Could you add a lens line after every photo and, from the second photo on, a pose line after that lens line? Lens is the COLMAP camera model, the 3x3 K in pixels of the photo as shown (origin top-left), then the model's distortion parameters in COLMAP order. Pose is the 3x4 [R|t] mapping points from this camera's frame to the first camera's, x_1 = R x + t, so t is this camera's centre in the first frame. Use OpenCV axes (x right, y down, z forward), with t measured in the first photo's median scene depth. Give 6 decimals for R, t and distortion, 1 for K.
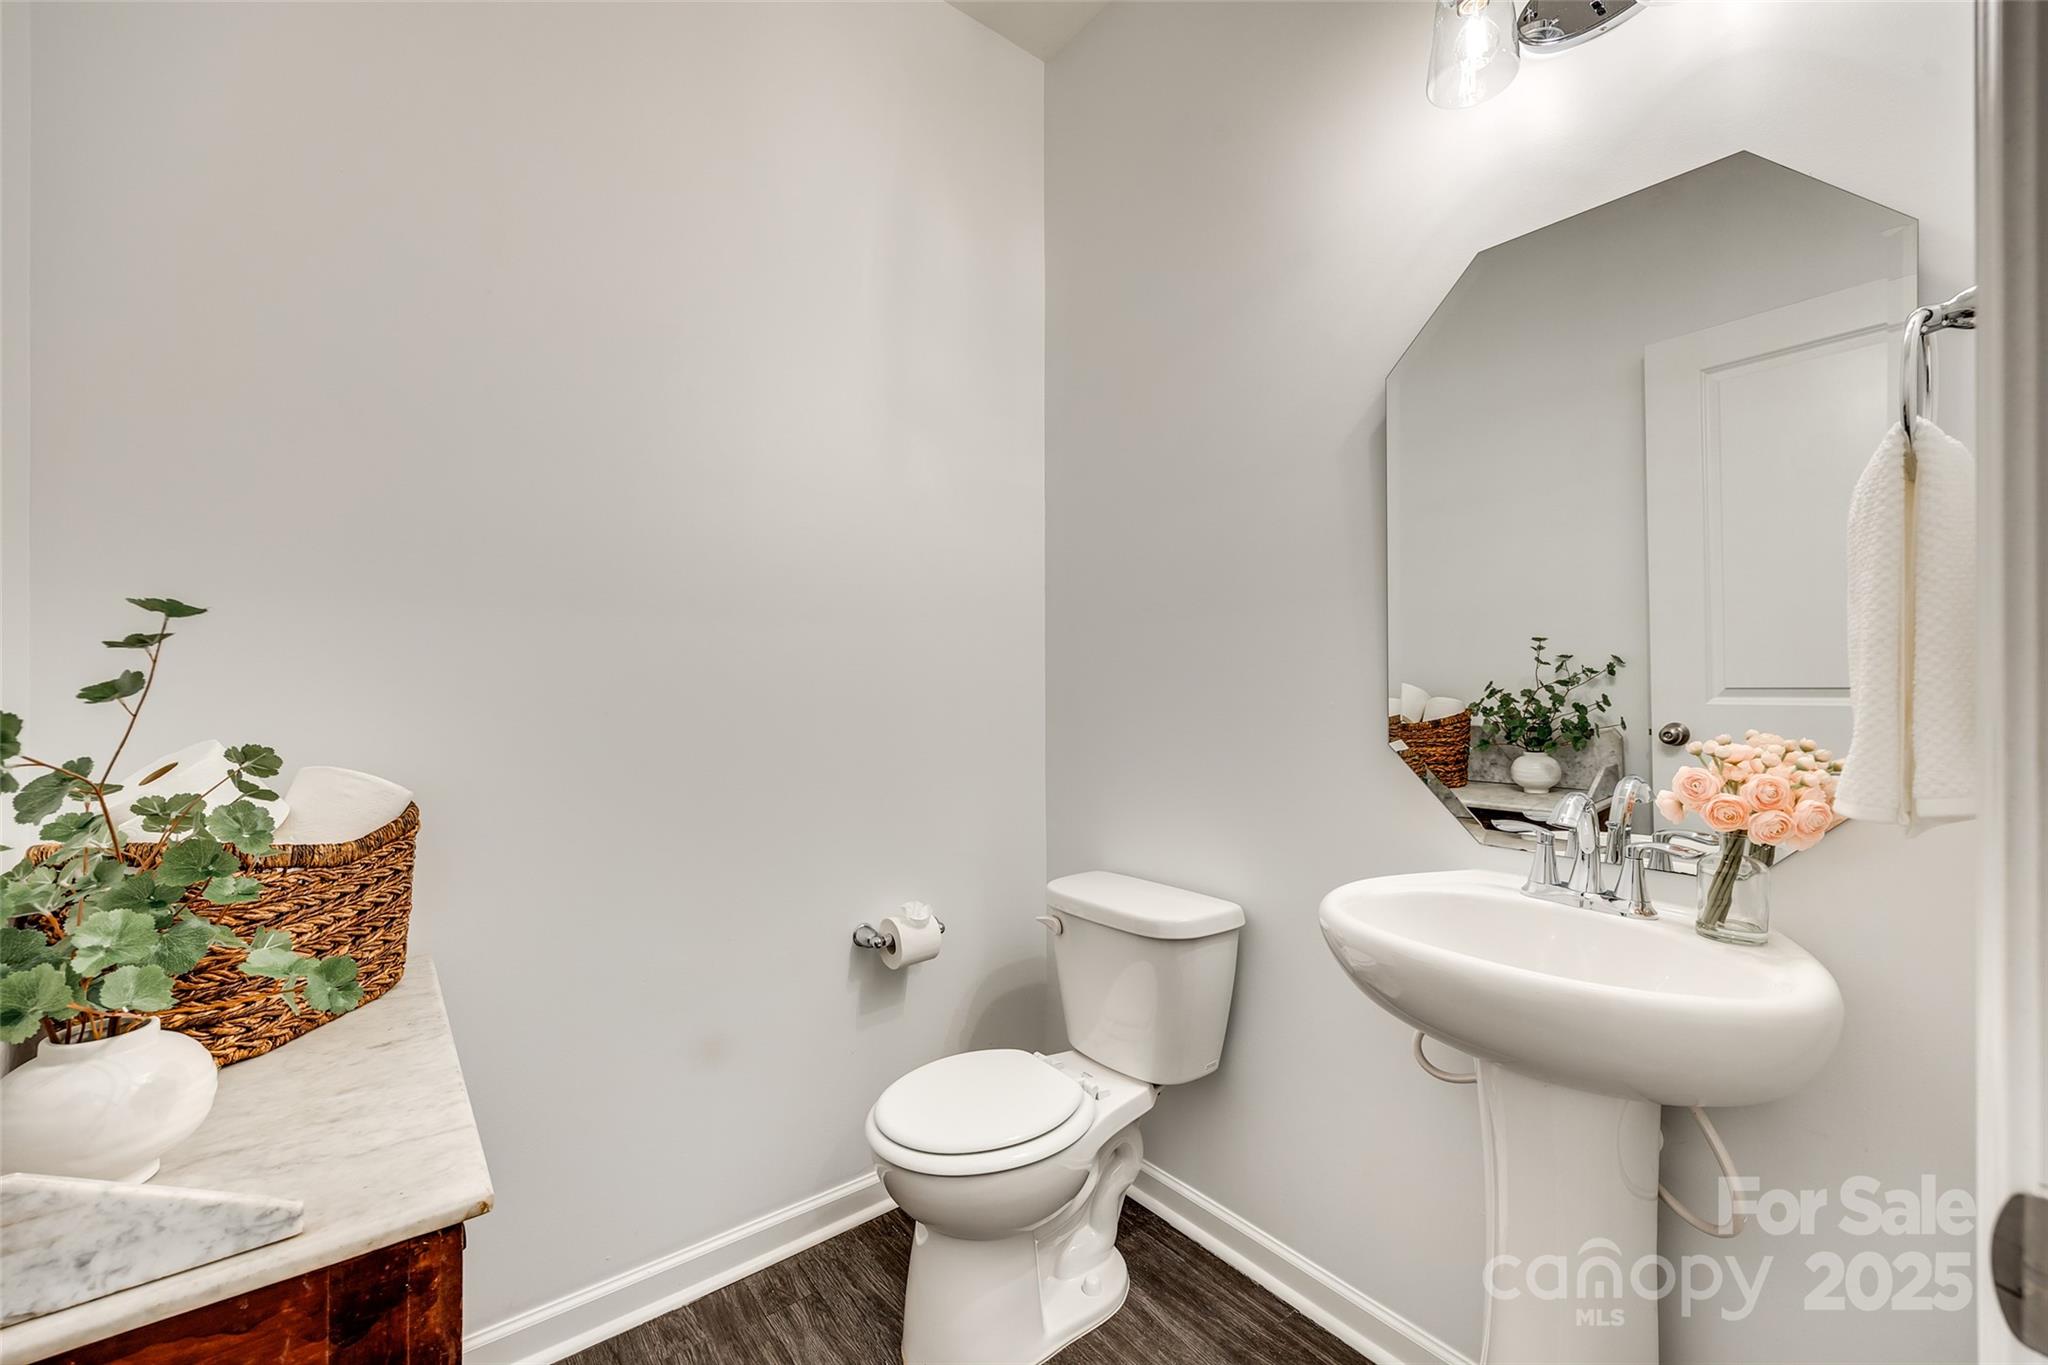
lens RADIAL K [[820.5, 0, 1019.8], [0, 820.5, 686.7], [0, 0, 1]] dist [-0.002487, 0.000360]
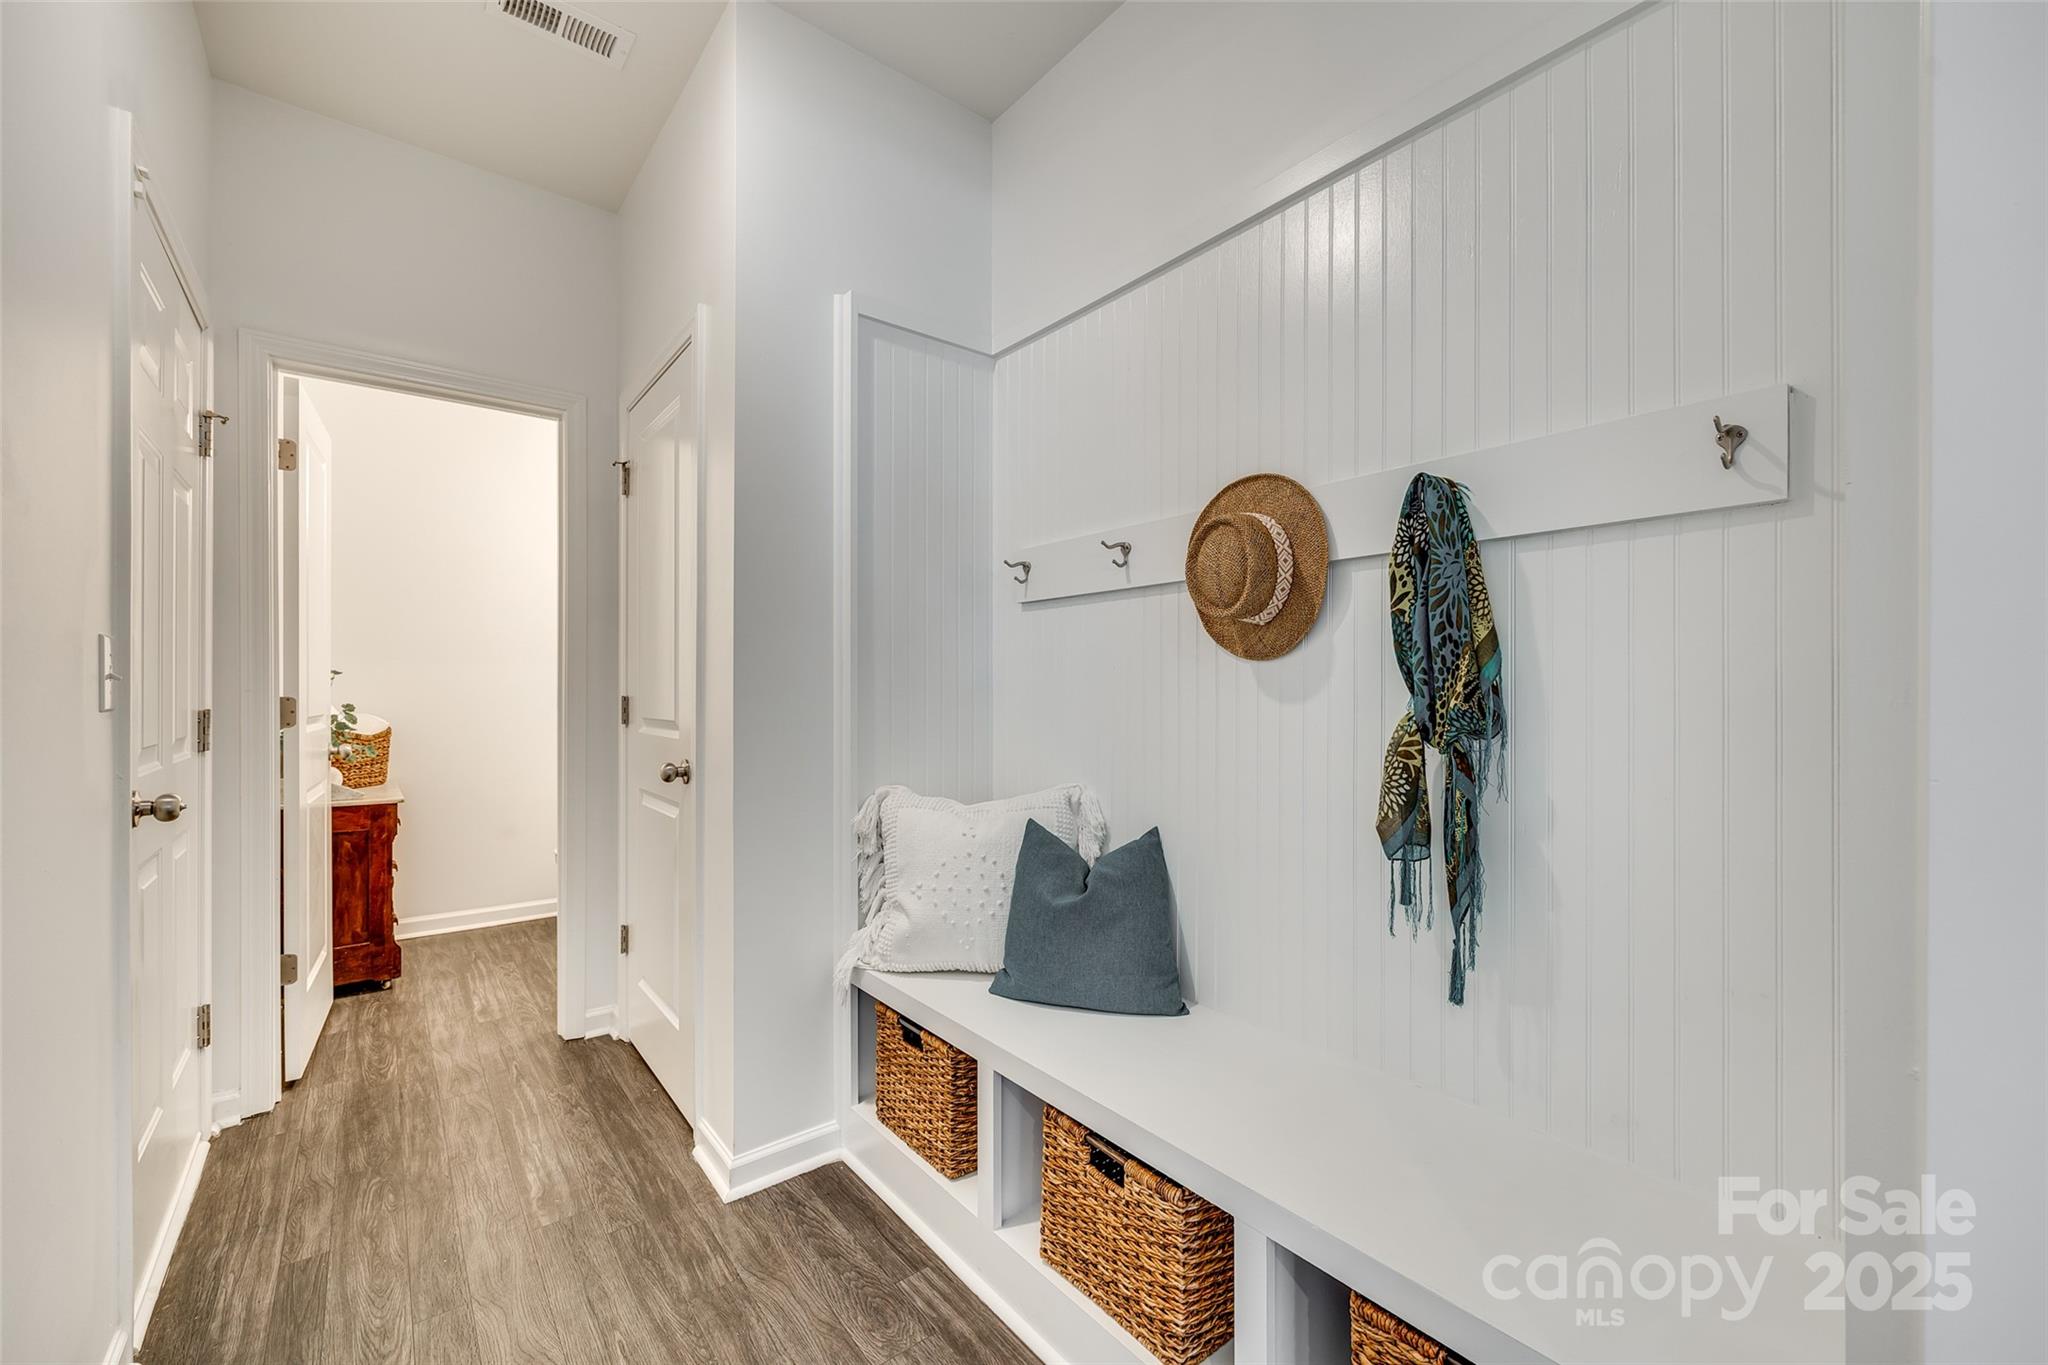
lens RADIAL K [[820.5, 0, 1019.8], [0, 820.5, 686.7], [0, 0, 1]] dist [-0.002487, 0.000360]
pose [[0.999993, -0.000741, 0.003620, 1.716389], [0.000735, 0.999998, 0.001616, -0.013767], [-0.003621, -0.001614, 0.999992, -2.217247]]
